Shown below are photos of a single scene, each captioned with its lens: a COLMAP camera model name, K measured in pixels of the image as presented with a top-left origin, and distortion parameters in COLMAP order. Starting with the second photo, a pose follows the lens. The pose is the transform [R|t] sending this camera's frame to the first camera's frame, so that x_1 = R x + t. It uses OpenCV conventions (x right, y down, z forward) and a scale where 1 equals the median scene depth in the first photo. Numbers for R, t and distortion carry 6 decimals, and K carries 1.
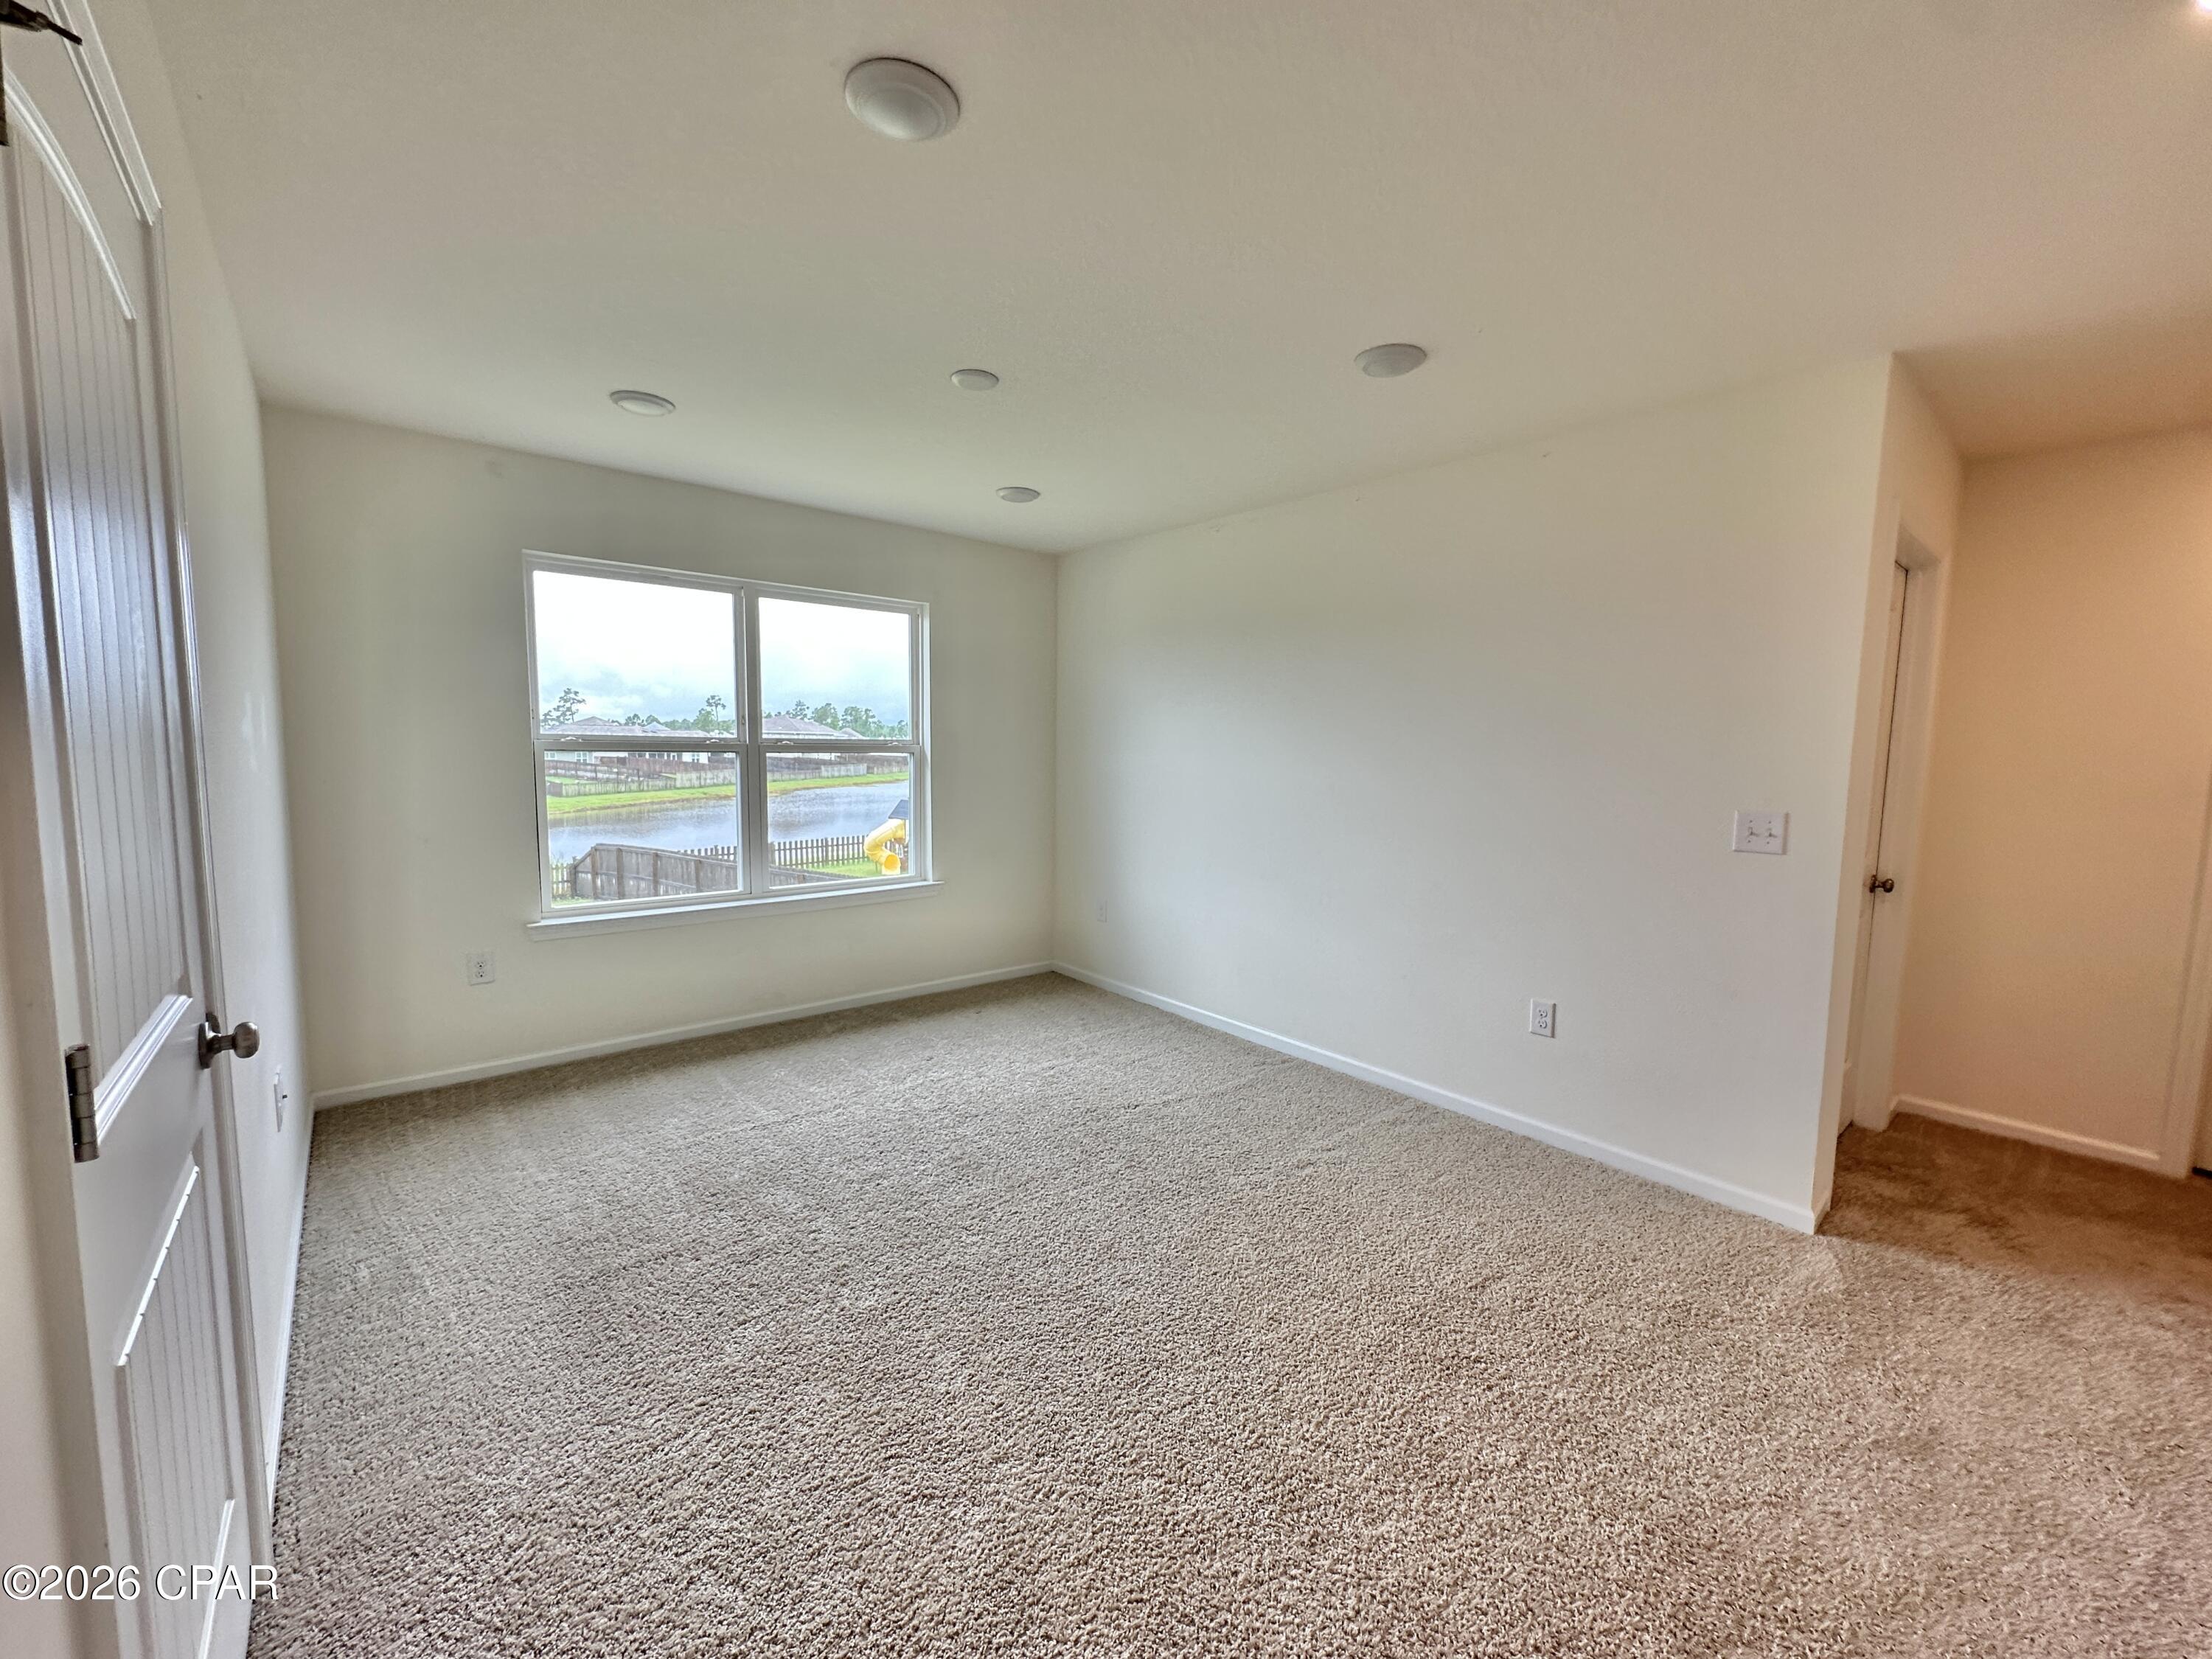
lens RADIAL K [[881.9, 0, 1107.8], [0, 881.9, 829.5], [0, 0, 1]] dist [-0.004001, 0.000165]
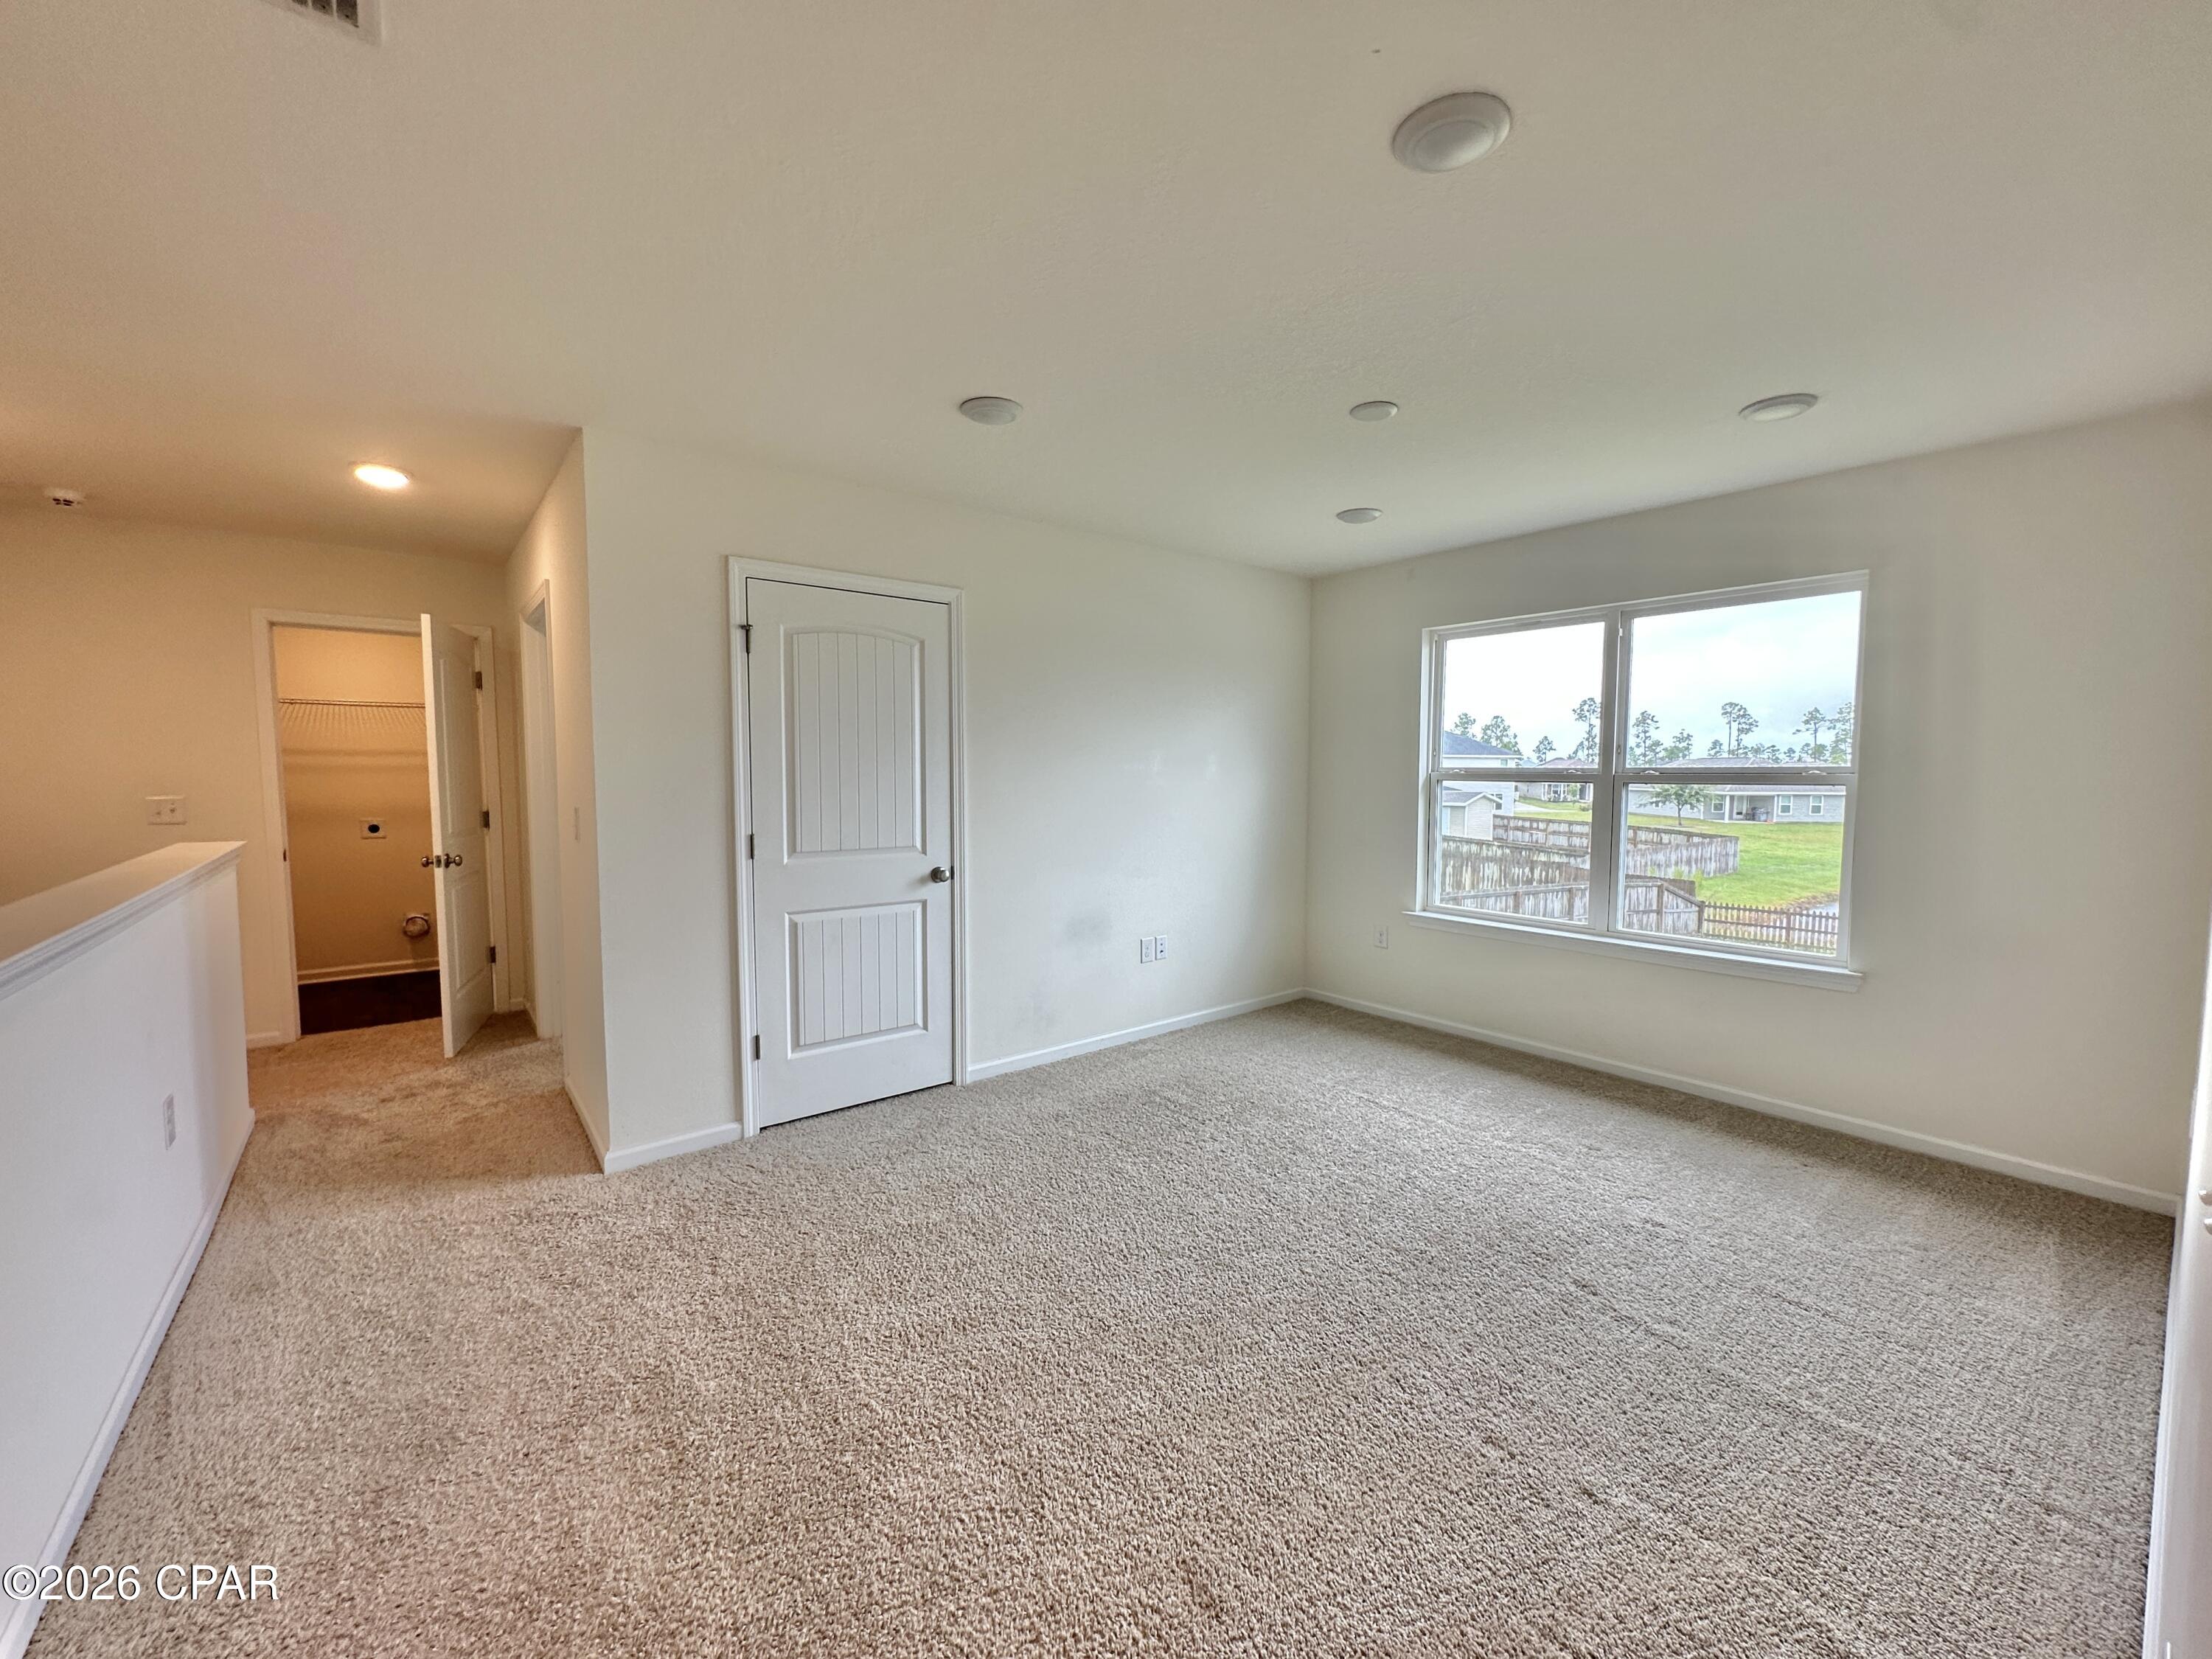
lens RADIAL K [[873.4, 0, 1106.0], [0, 873.4, 829.5], [0, 0, 1]] dist [0.006717, 0.000090]
pose [[-0.015703, 0.053863, -0.998425, 0.561937], [-0.098168, 0.993641, 0.055149, -0.036505], [0.995046, 0.098880, -0.010316, 0.475699]]
